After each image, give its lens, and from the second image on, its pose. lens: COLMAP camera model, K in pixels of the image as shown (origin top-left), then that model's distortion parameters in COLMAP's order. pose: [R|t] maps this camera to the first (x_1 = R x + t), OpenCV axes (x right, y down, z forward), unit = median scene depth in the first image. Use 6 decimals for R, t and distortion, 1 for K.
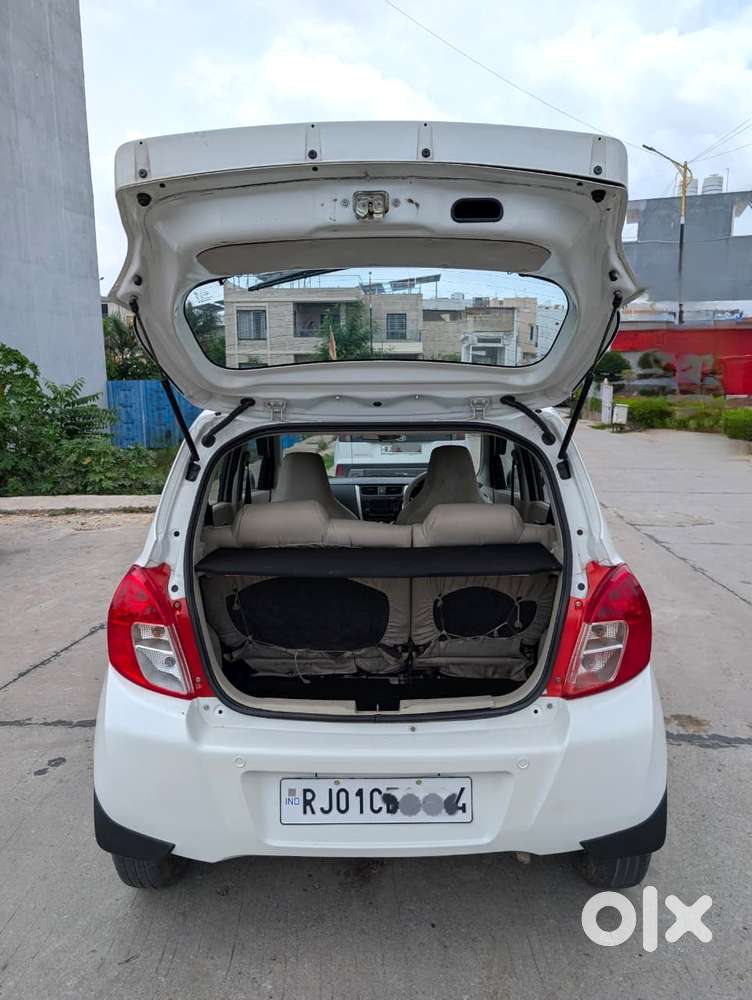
lens RADIAL K [[718.6, 0, 381.2], [0, 718.6, 498.7], [0, 0, 1]] dist [0.008260, -0.017809]
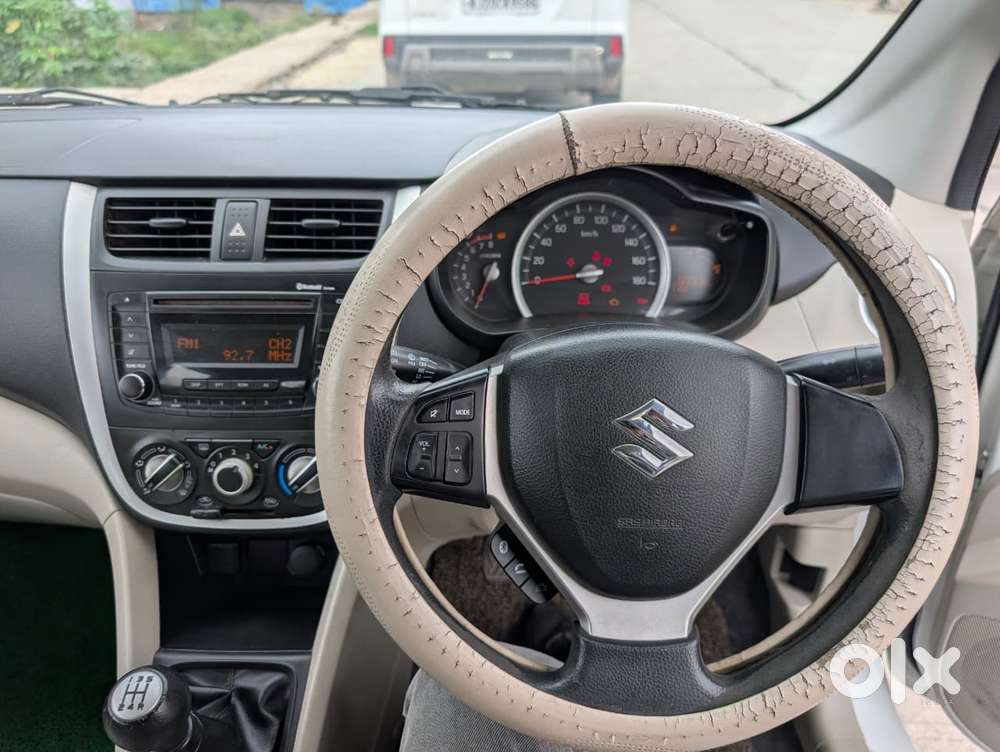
lens RADIAL K [[718.6, 0, 496.3], [0, 718.6, 386.9], [0, 0, 1]] dist [0.008260, -0.017809]
pose [[0.999912, 0.013196, 0.001443, 0.052410], [-0.012703, 0.919635, 0.392569, -0.038908], [0.003853, -0.392553, 0.919721, 0.825138]]
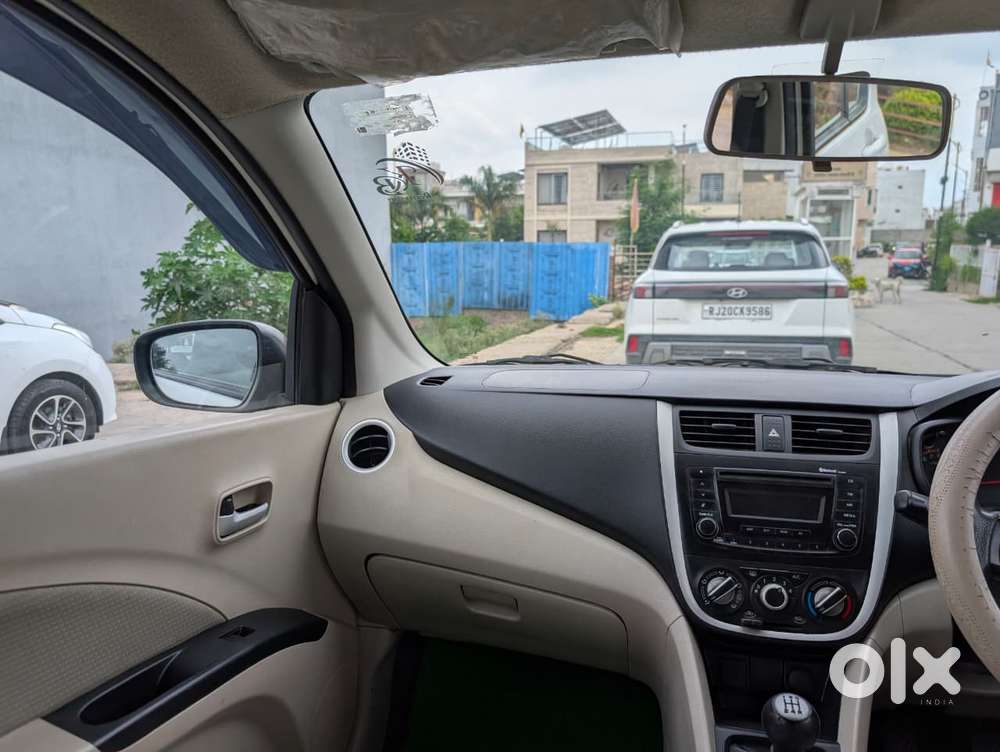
lens RADIAL K [[718.6, 0, 503.6], [0, 718.6, 381.2], [0, 0, 1]] dist [0.008260, -0.017809]
pose [[0.969204, 0.042707, -0.242529, -0.027181], [-0.040182, 0.999074, 0.015351, -0.026709], [0.242960, -0.005133, 0.970023, 0.733434]]
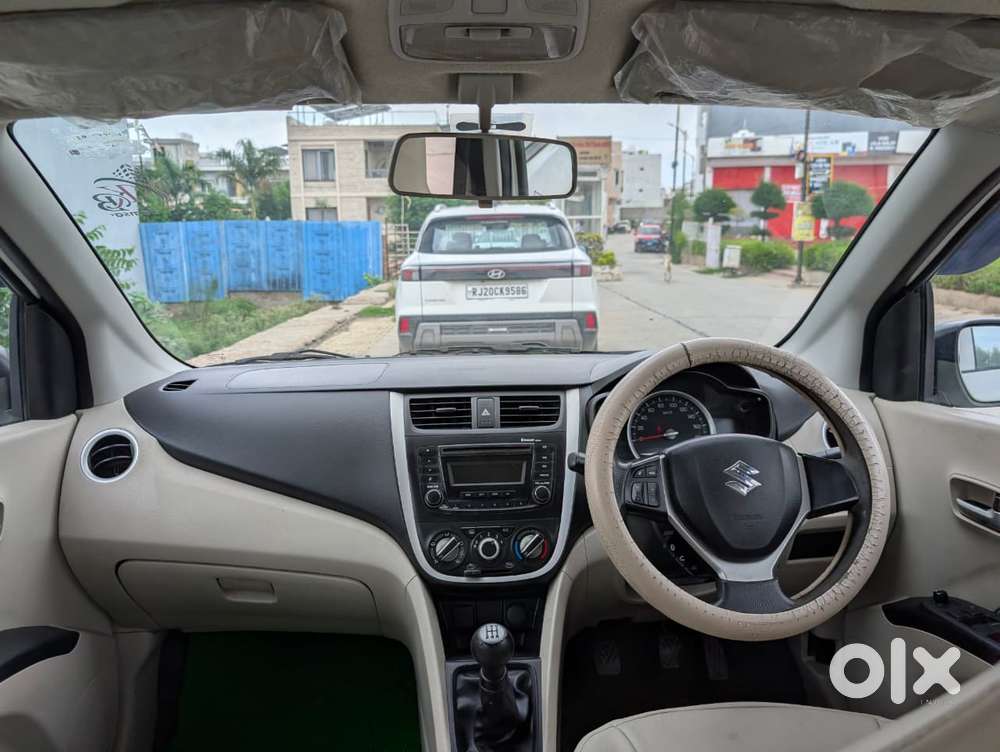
lens RADIAL K [[718.6, 0, 498.7], [0, 718.6, 376.4], [0, 0, 1]] dist [0.008260, -0.017809]
pose [[0.998671, -0.017093, 0.048627, -0.007301], [0.015369, 0.999247, 0.035615, -0.033318], [-0.049199, -0.034821, 0.998182, 0.705483]]
